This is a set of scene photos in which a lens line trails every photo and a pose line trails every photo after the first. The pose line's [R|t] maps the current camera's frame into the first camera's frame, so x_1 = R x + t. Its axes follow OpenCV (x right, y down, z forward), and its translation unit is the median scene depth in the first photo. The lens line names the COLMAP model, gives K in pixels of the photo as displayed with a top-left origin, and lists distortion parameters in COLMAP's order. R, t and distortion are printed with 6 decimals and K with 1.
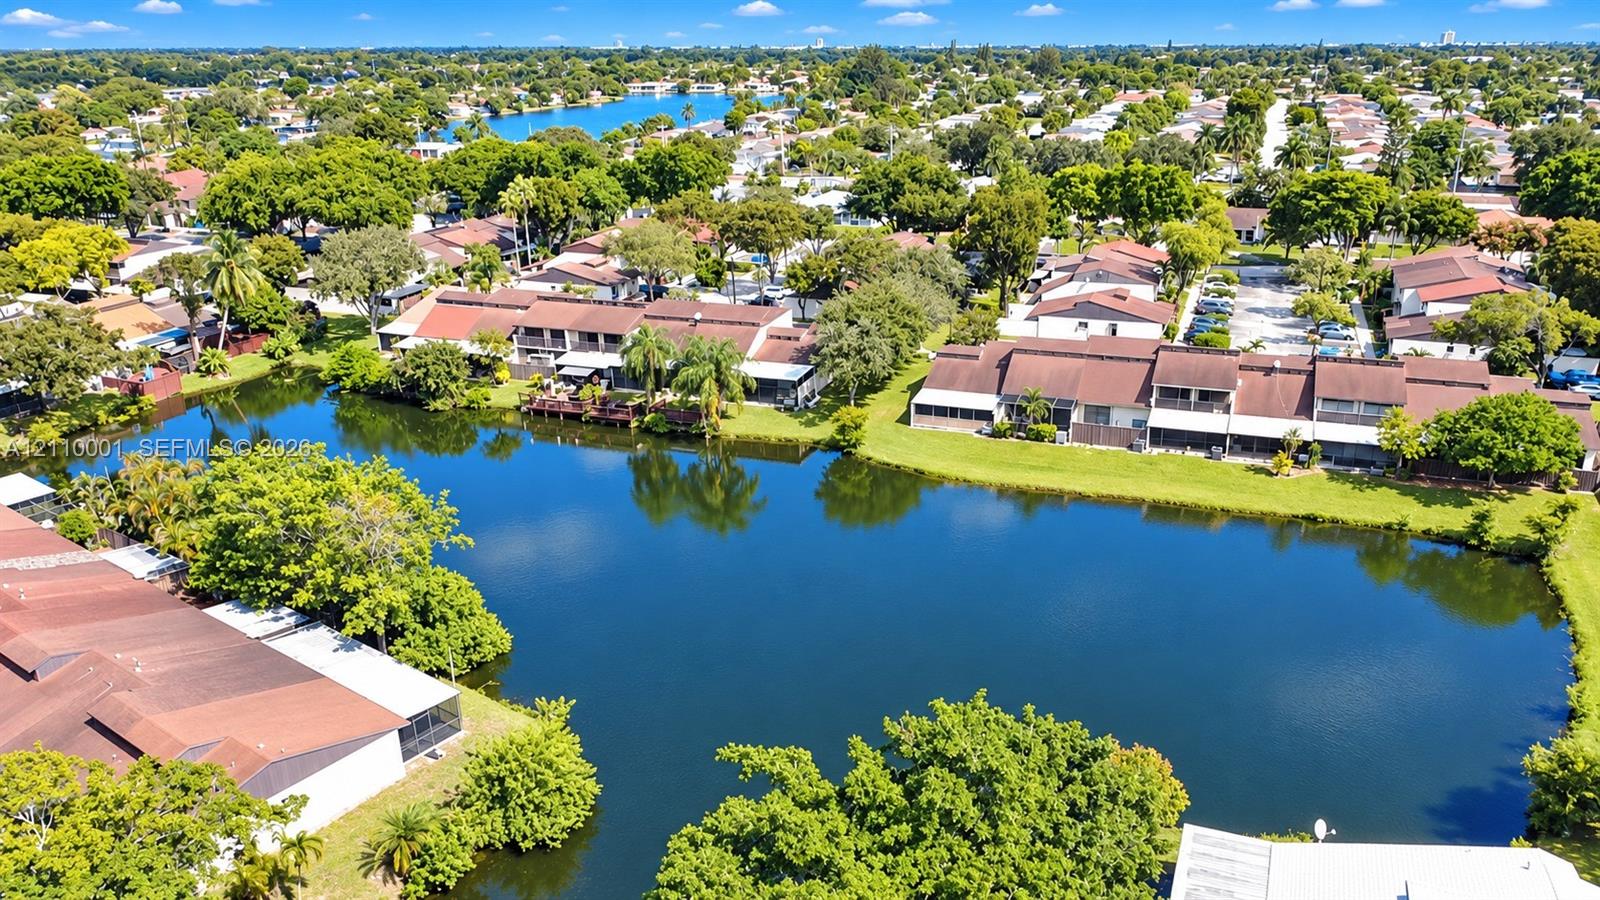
lens RADIAL K [[1190.0, 0, 812.0], [0, 1190.0, 498.9], [0, 0, 1]] dist [-0.004552, -0.003324]
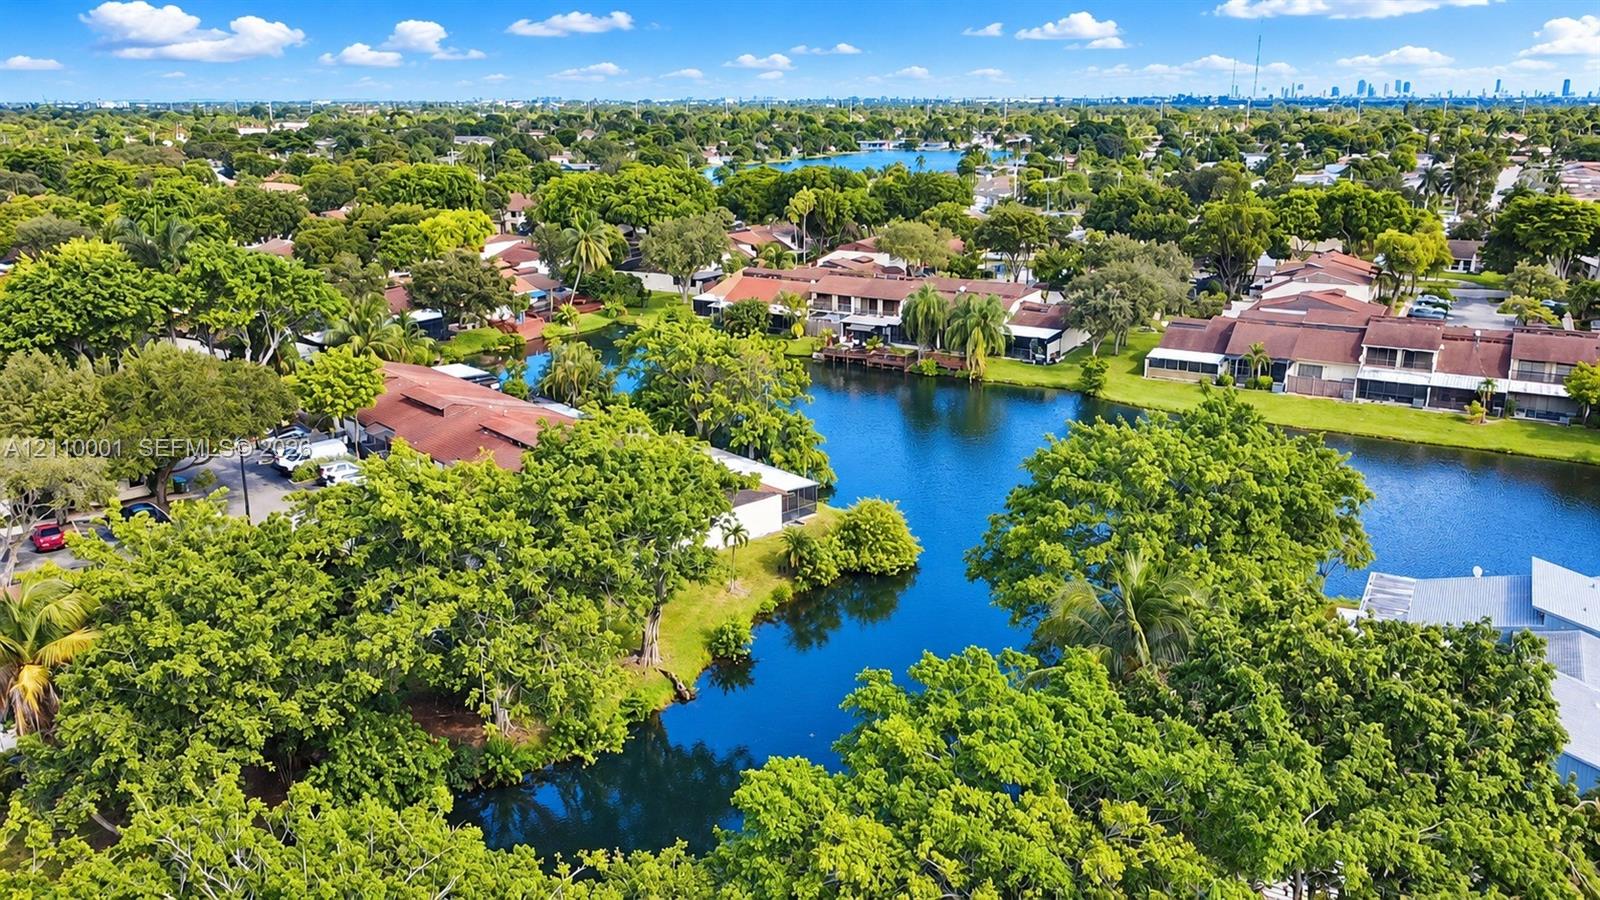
lens RADIAL K [[1192.3, 0, 800.0], [0, 1192.3, 450.0], [0, 0, 1]] dist [-0.006976, -0.004300]
pose [[0.983712, 0.060356, -0.169316, -0.043763], [-0.075865, 0.993344, -0.086676, 0.125025], [0.162957, 0.098110, 0.981743, -0.190652]]
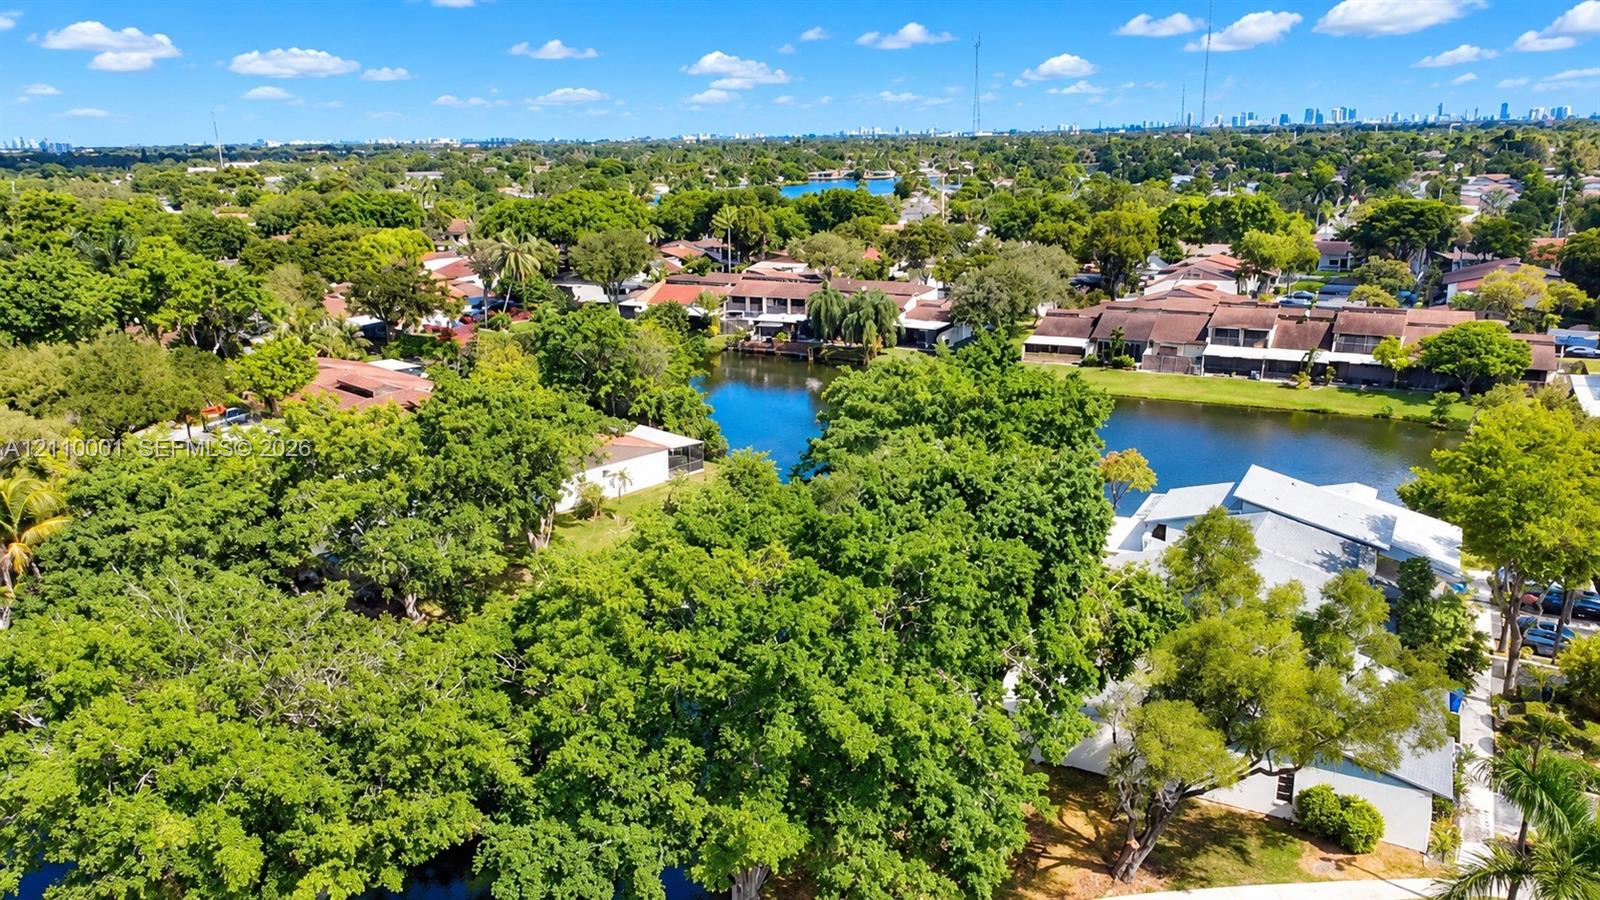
lens RADIAL K [[1190.0, 0, 812.0], [0, 1190.0, 498.9], [0, 0, 1]] dist [-0.004552, -0.003324]
pose [[0.990383, 0.039795, -0.132506, 0.030558], [-0.050297, 0.995771, -0.076876, 0.180317], [0.128887, 0.082802, 0.988196, -0.278293]]
